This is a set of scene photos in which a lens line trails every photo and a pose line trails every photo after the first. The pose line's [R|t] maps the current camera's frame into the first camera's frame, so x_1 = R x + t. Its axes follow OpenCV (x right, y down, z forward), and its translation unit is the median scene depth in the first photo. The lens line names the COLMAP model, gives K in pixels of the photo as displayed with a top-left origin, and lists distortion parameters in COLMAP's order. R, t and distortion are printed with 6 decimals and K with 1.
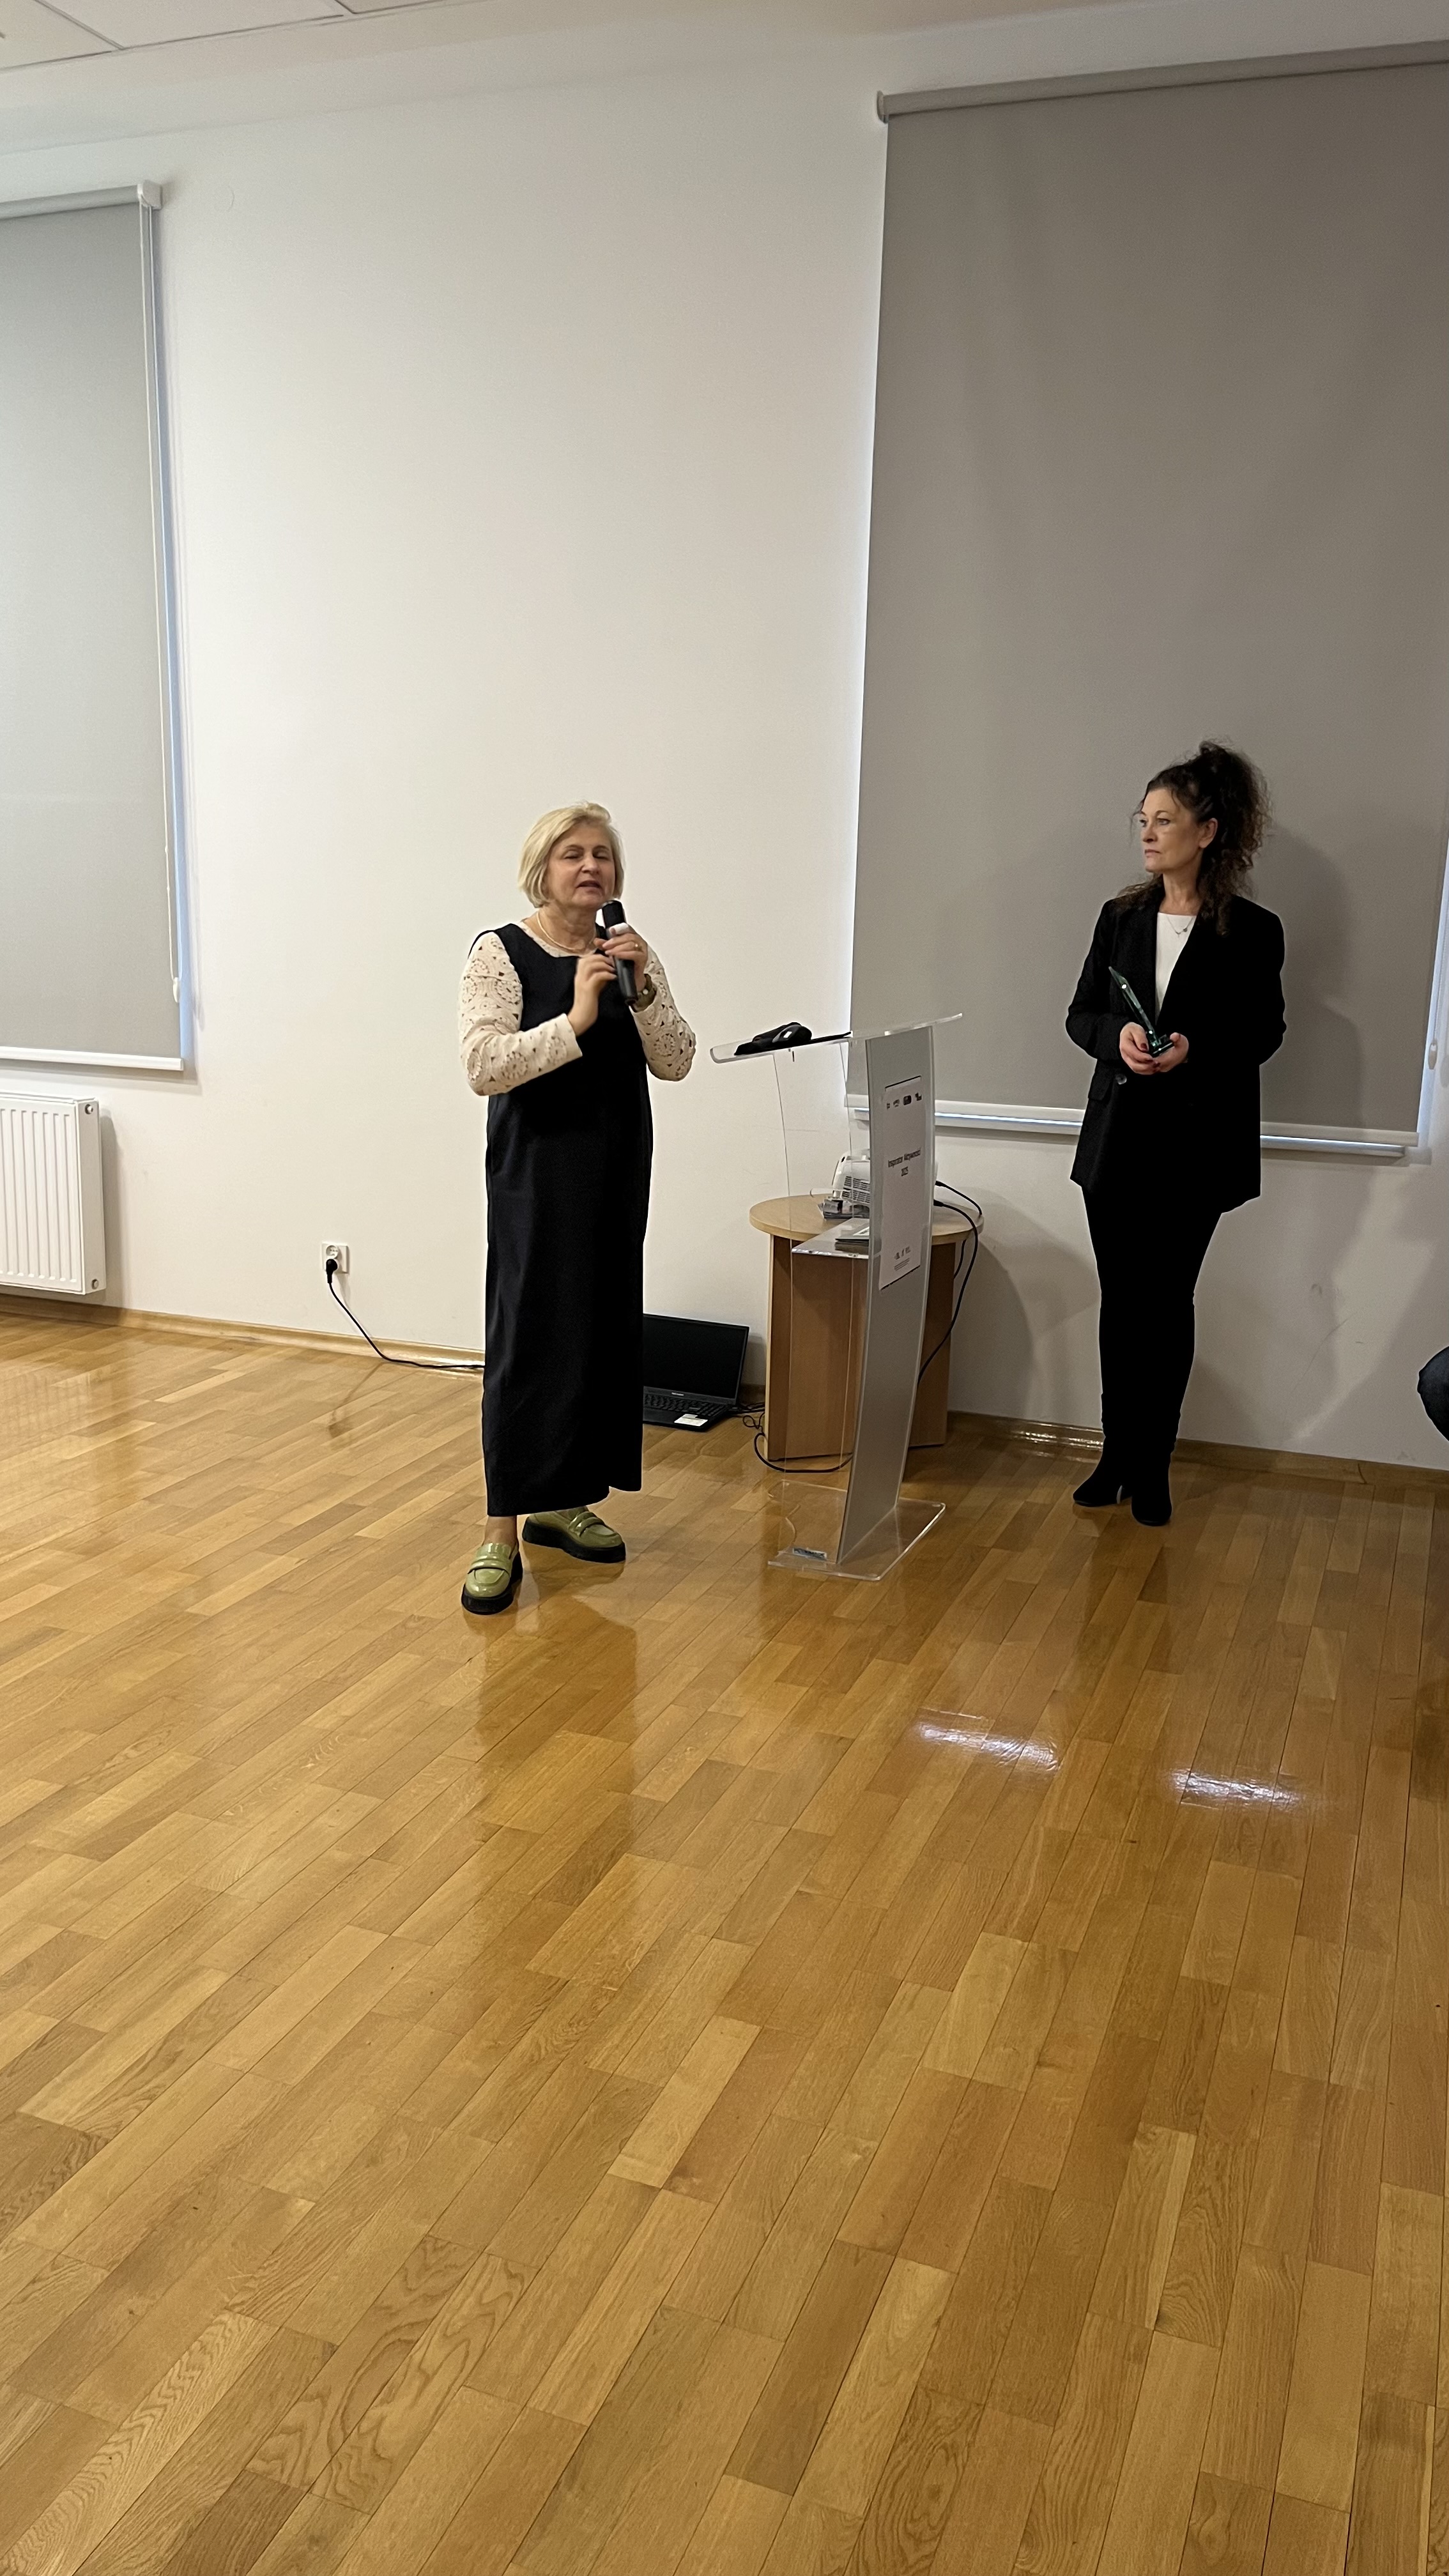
lens RADIAL K [[1968.2, 0, 724.5], [0, 1968.2, 1288.0], [0, 0, 1]] dist [0.081179, -0.106780]
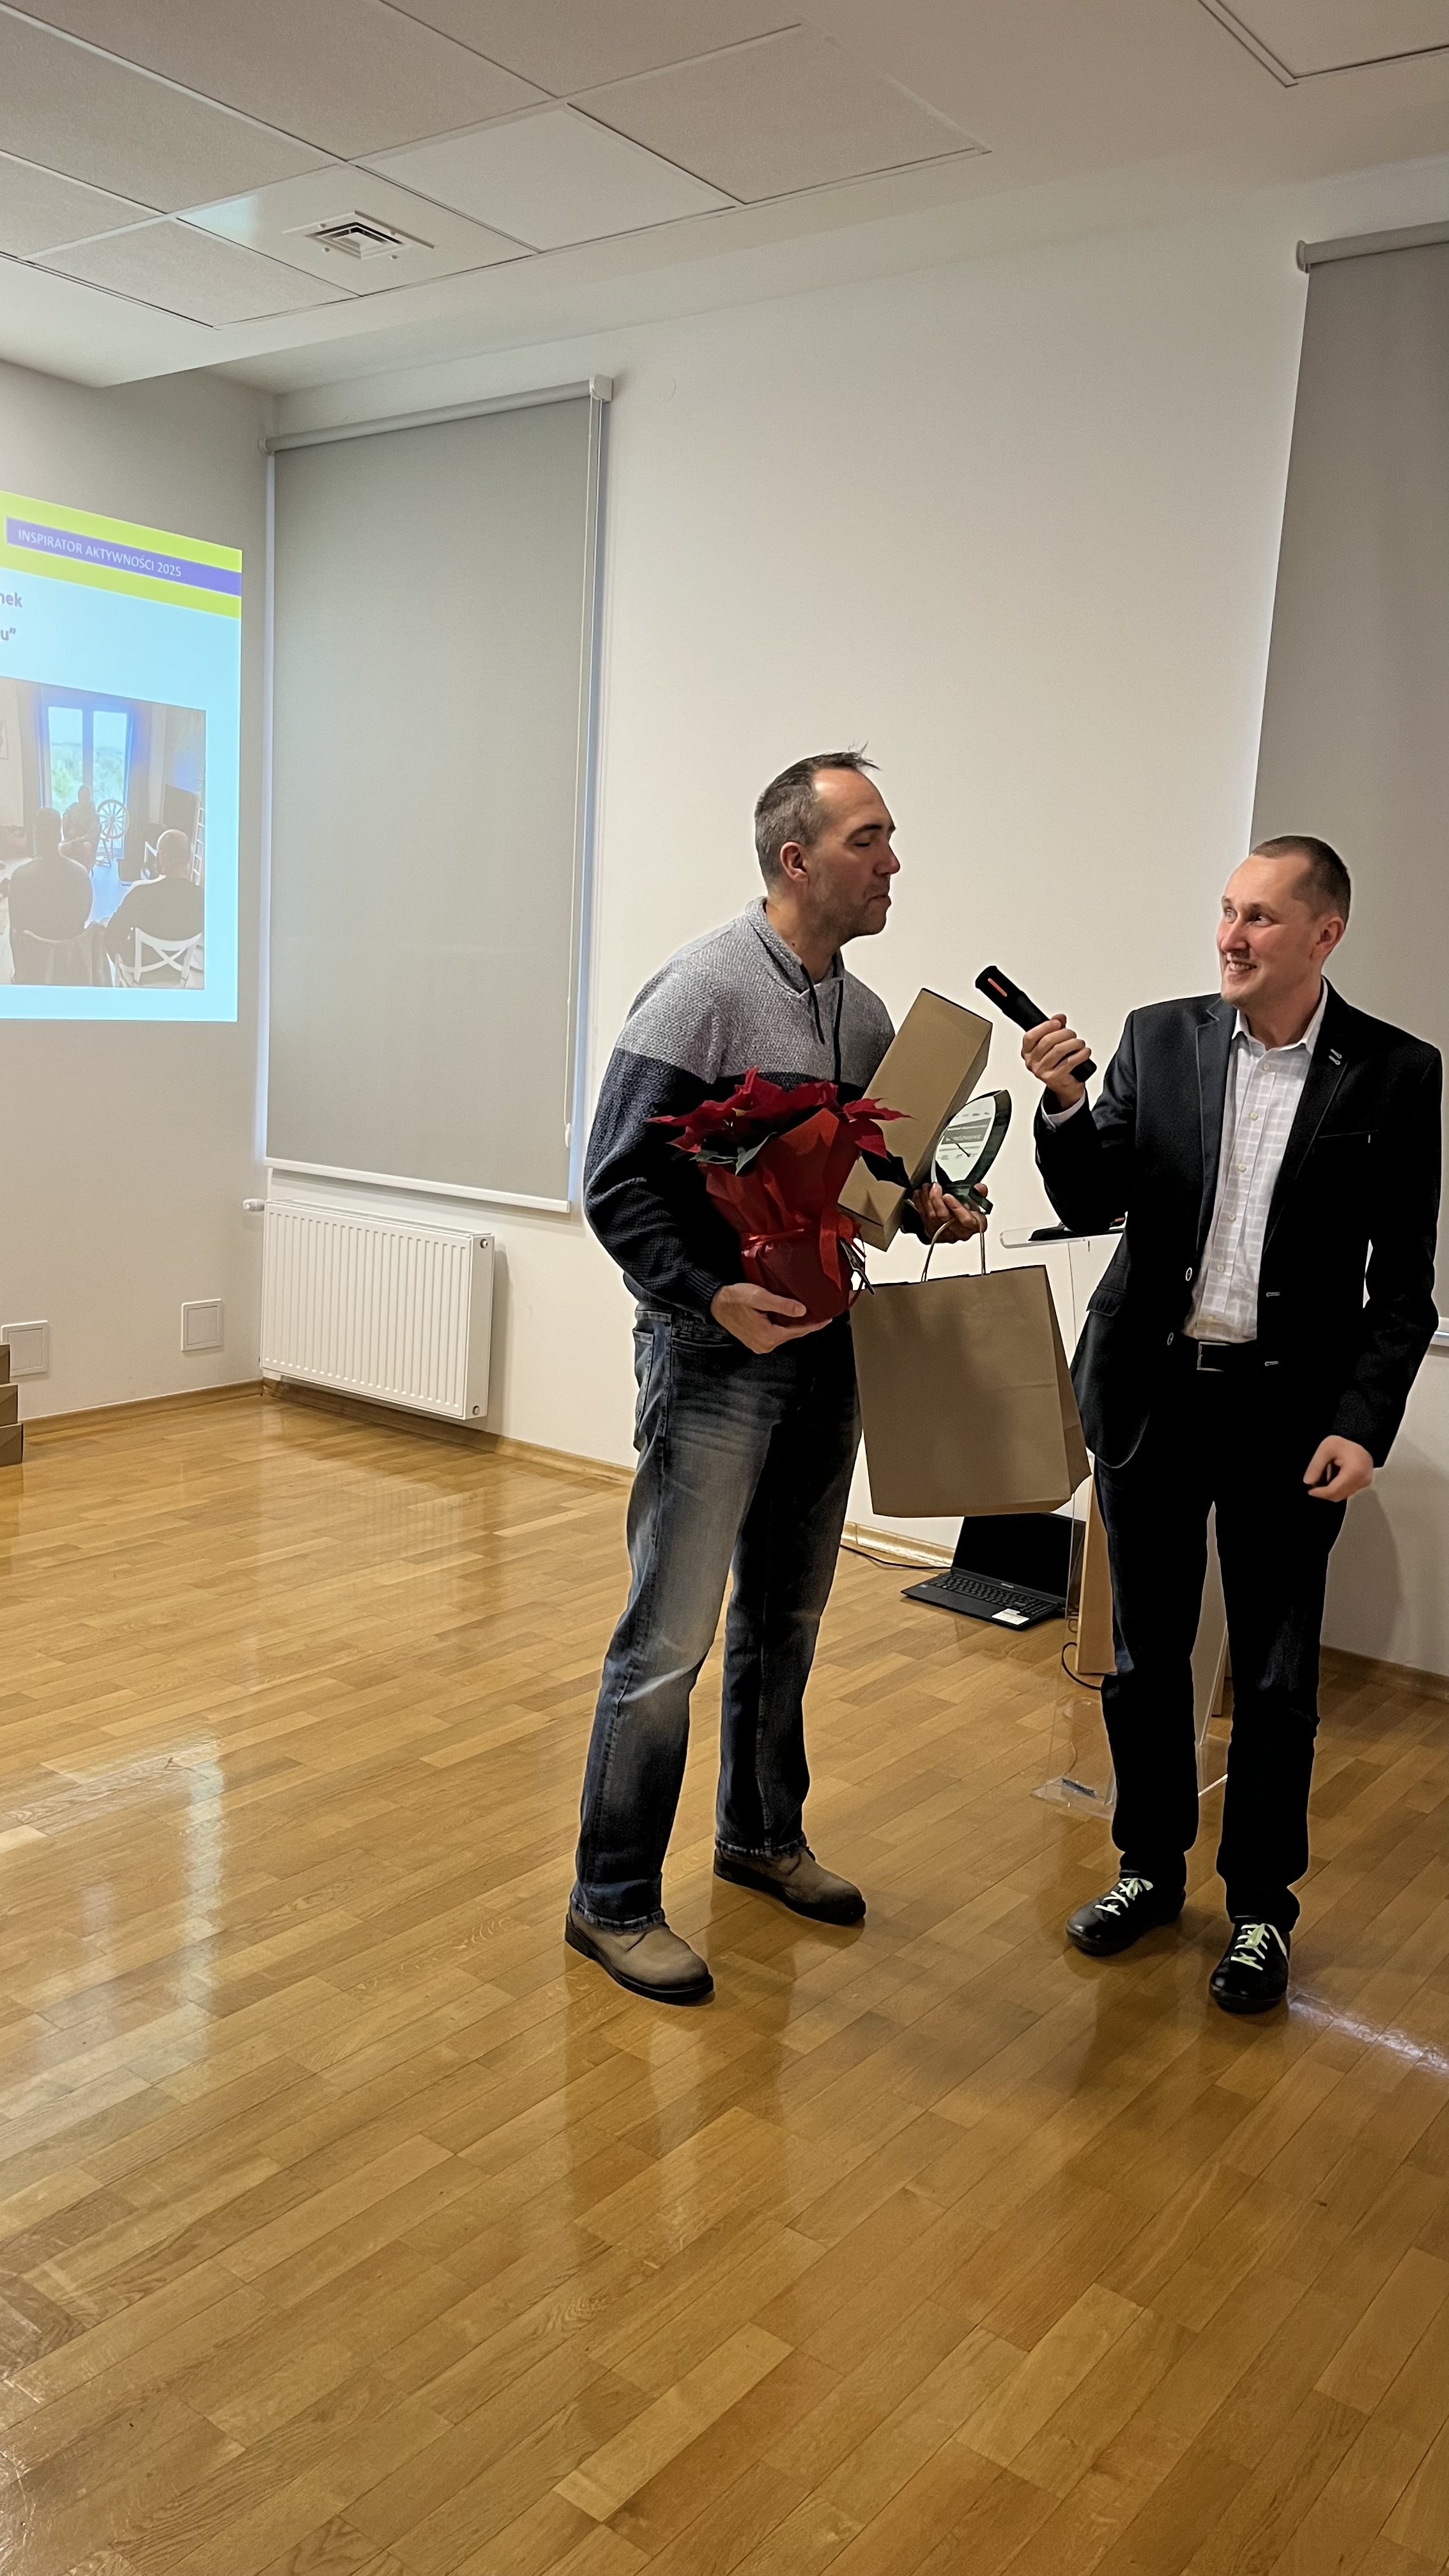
lens RADIAL K [[1968.2, 0, 724.5], [0, 1968.2, 1288.0], [0, 0, 1]] dist [0.081179, -0.106780]
pose [[0.958572, 0.072127, -0.275569, 0.180713], [-0.090660, 0.994356, -0.055102, -0.043479], [0.270039, 0.077802, 0.959701, 0.086955]]
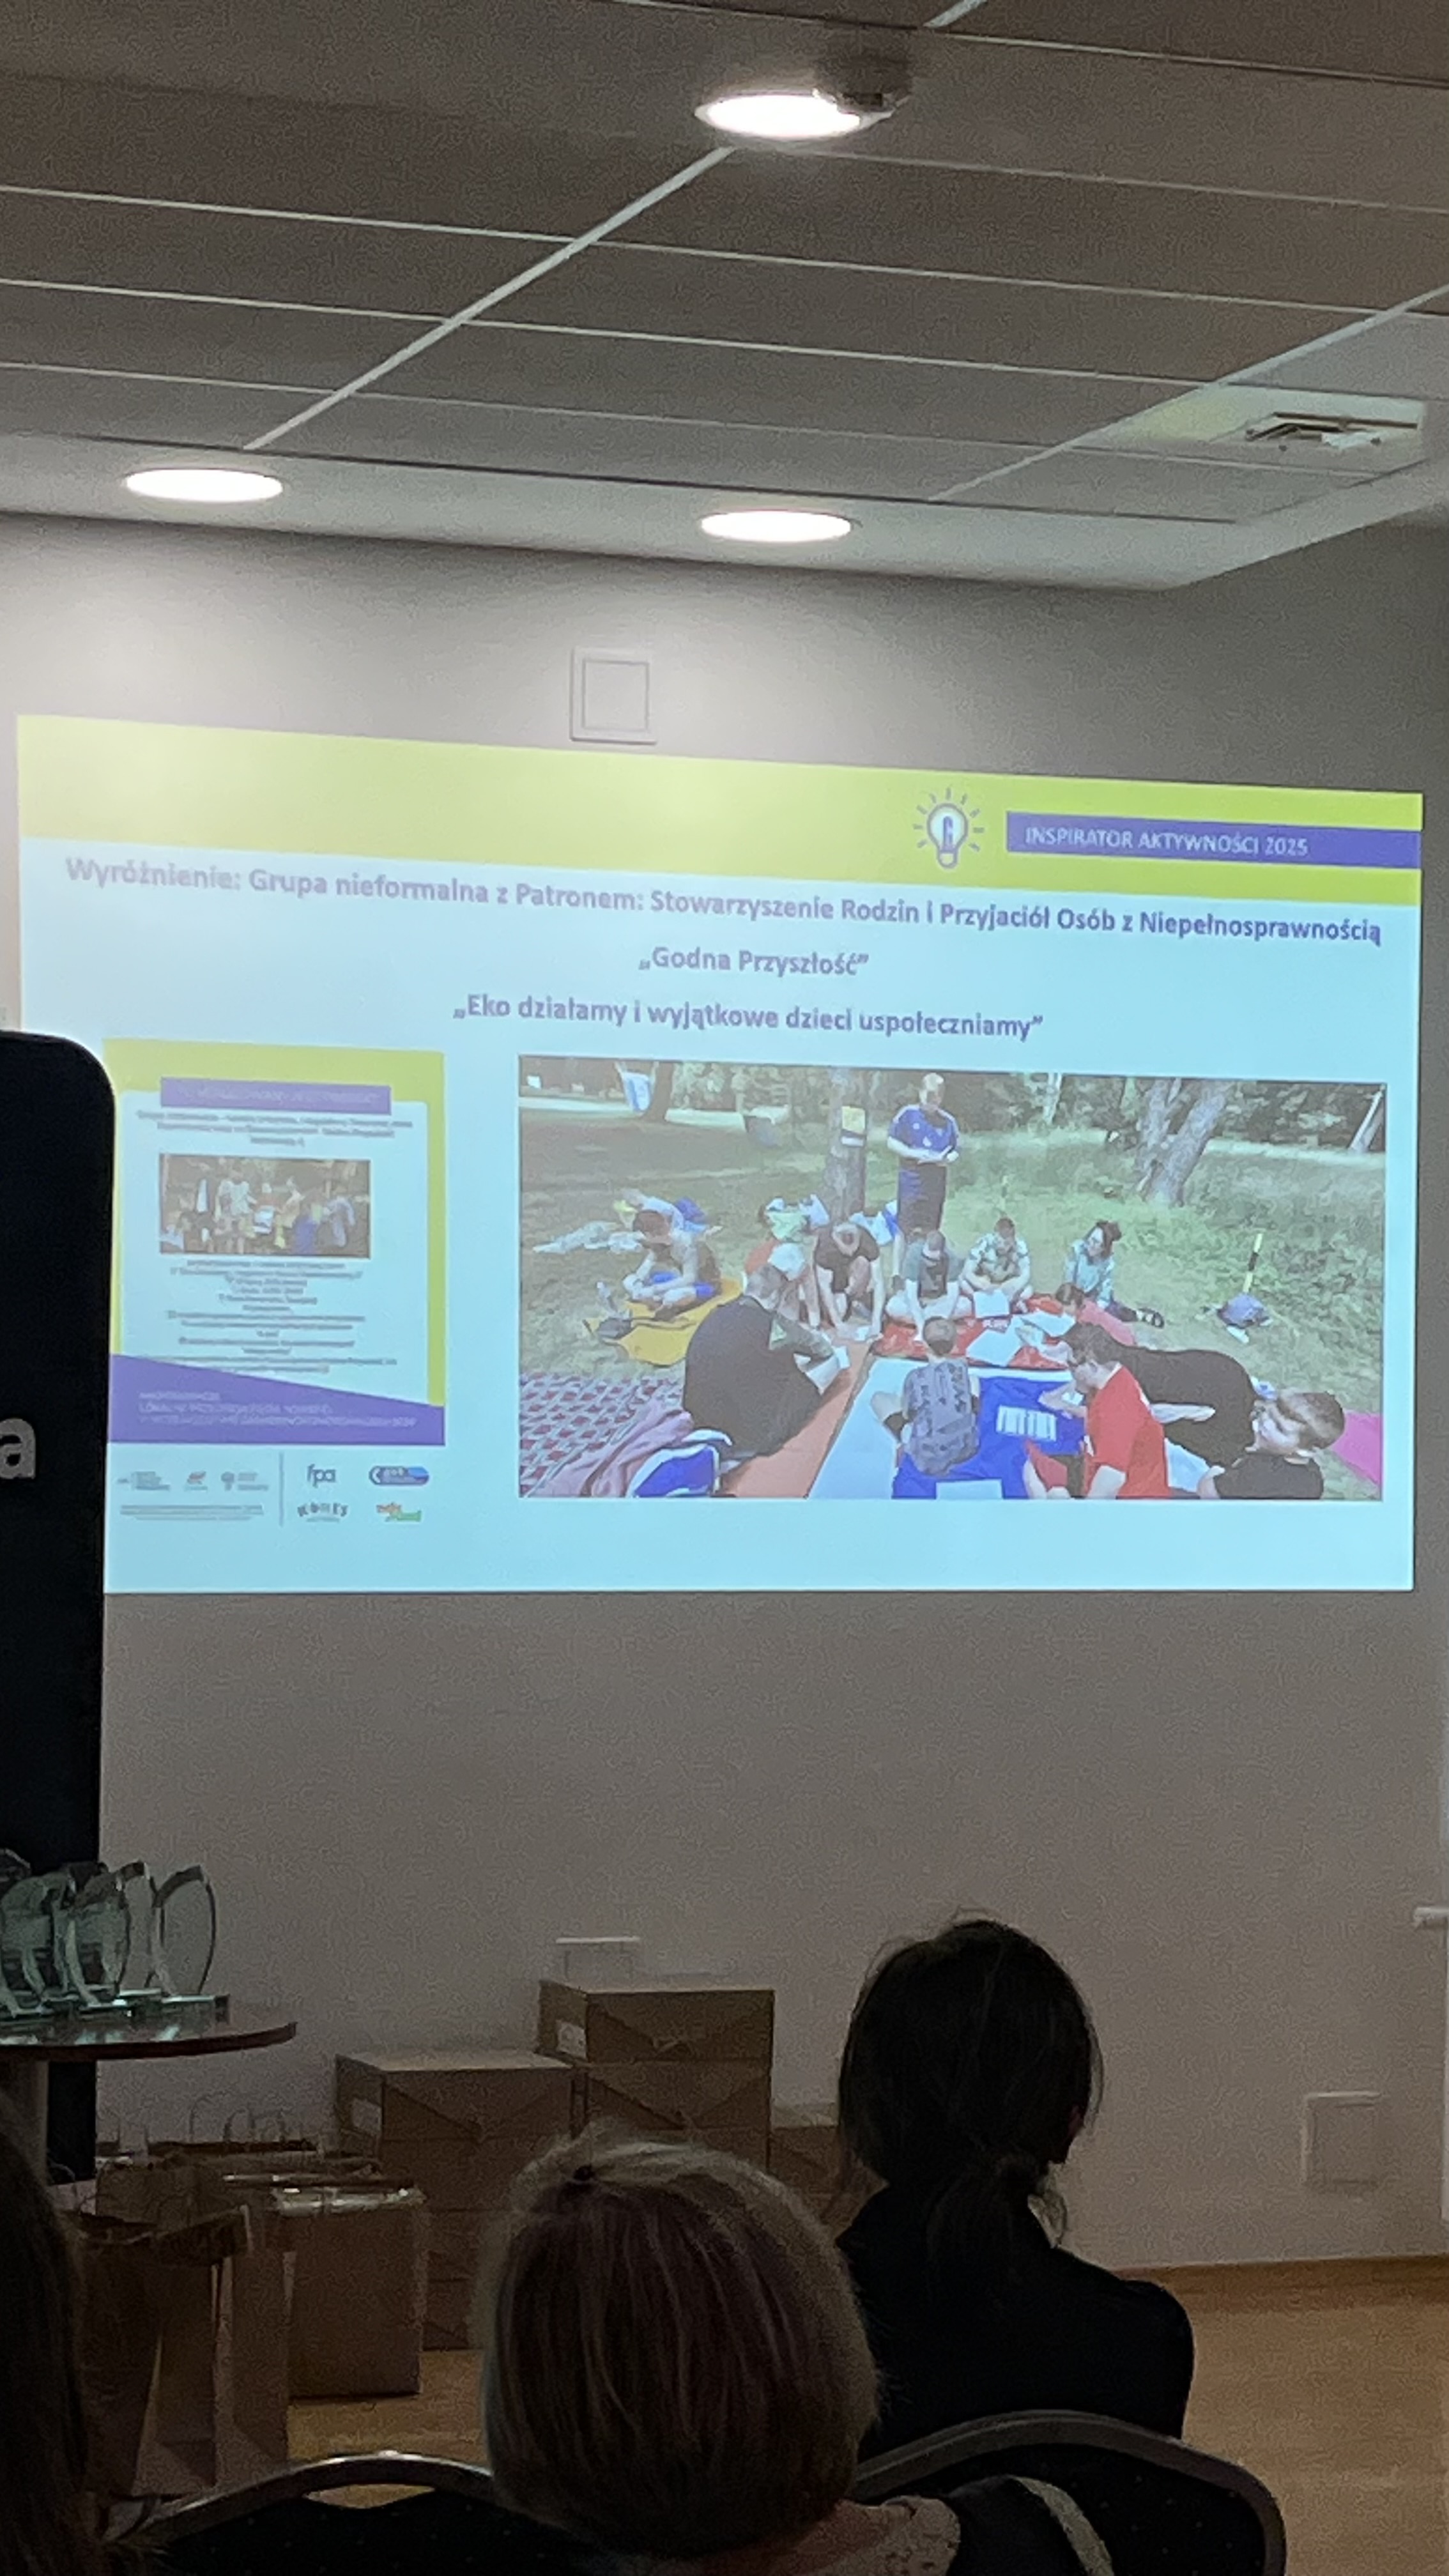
lens RADIAL K [[5877.3, 0, 724.5], [0, 5877.3, 1288.0], [0, 0, 1]] dist [0.025070, -0.028261]
pose [[0.648263, -0.034353, -0.760641, 1.618463], [-0.162878, 0.969601, -0.182604, 0.155876], [0.743791, 0.242267, 0.622962, -0.654857]]
